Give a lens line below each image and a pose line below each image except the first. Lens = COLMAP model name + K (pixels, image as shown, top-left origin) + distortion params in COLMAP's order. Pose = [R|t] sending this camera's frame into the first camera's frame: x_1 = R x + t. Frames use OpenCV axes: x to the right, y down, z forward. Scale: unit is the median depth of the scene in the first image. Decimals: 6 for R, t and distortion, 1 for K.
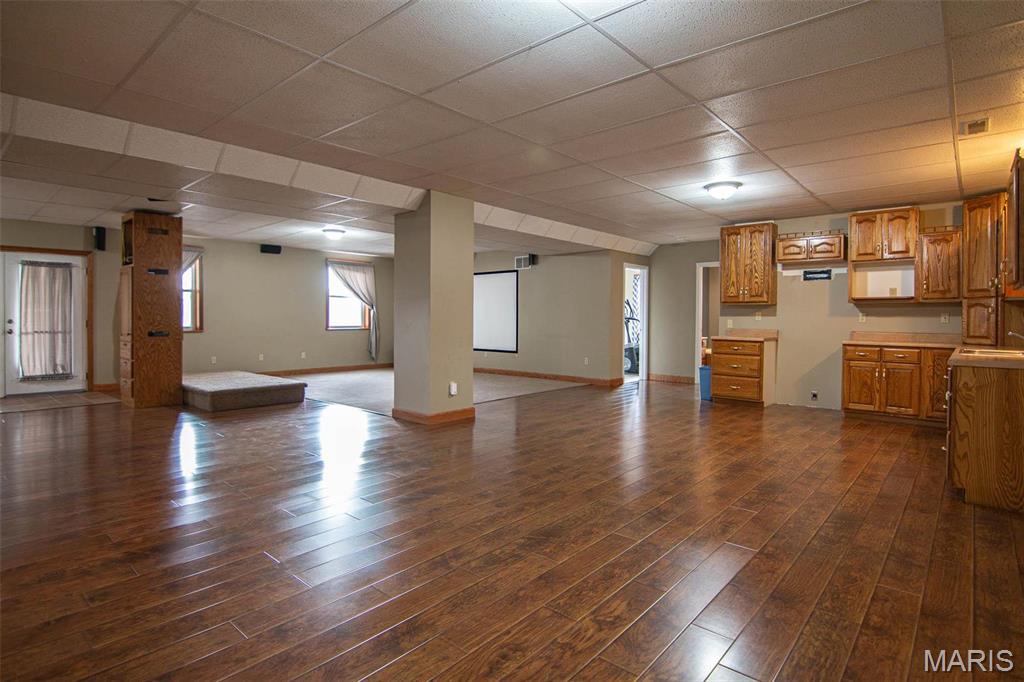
lens RADIAL K [[527.7, 0, 519.2], [0, 527.7, 321.9], [0, 0, 1]] dist [0.023824, 0.000297]
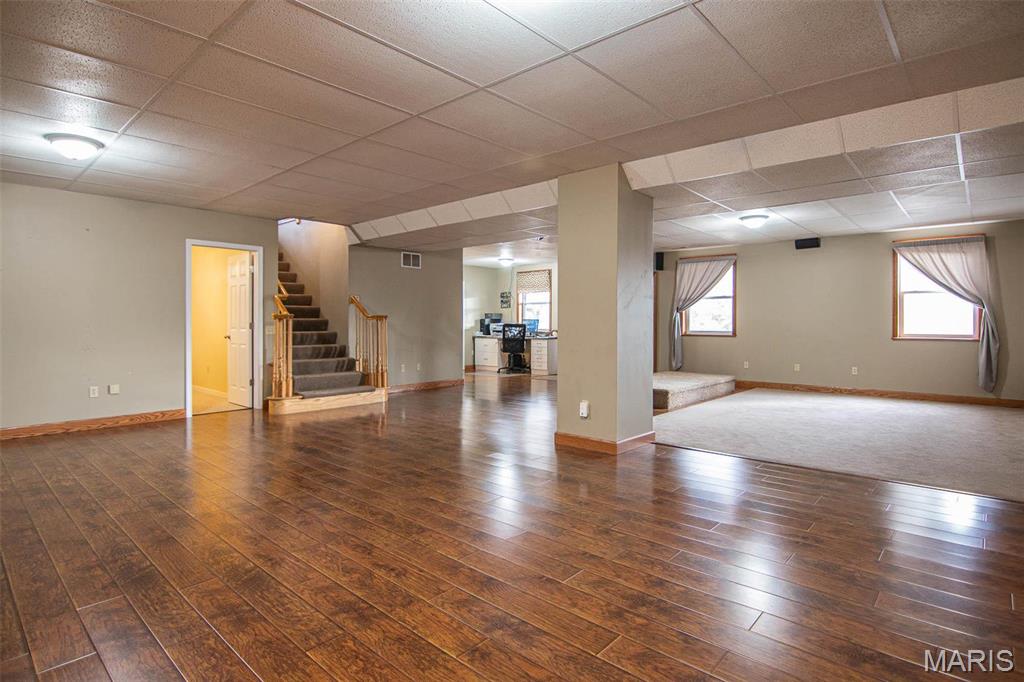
lens RADIAL K [[527.7, 0, 519.2], [0, 527.7, 321.9], [0, 0, 1]] dist [0.023824, 0.000297]
pose [[-0.015161, 0.001330, -0.999884, 0.417280], [-0.010430, 0.999944, 0.001488, -0.004438], [0.999831, 0.010452, -0.015146, 0.542052]]
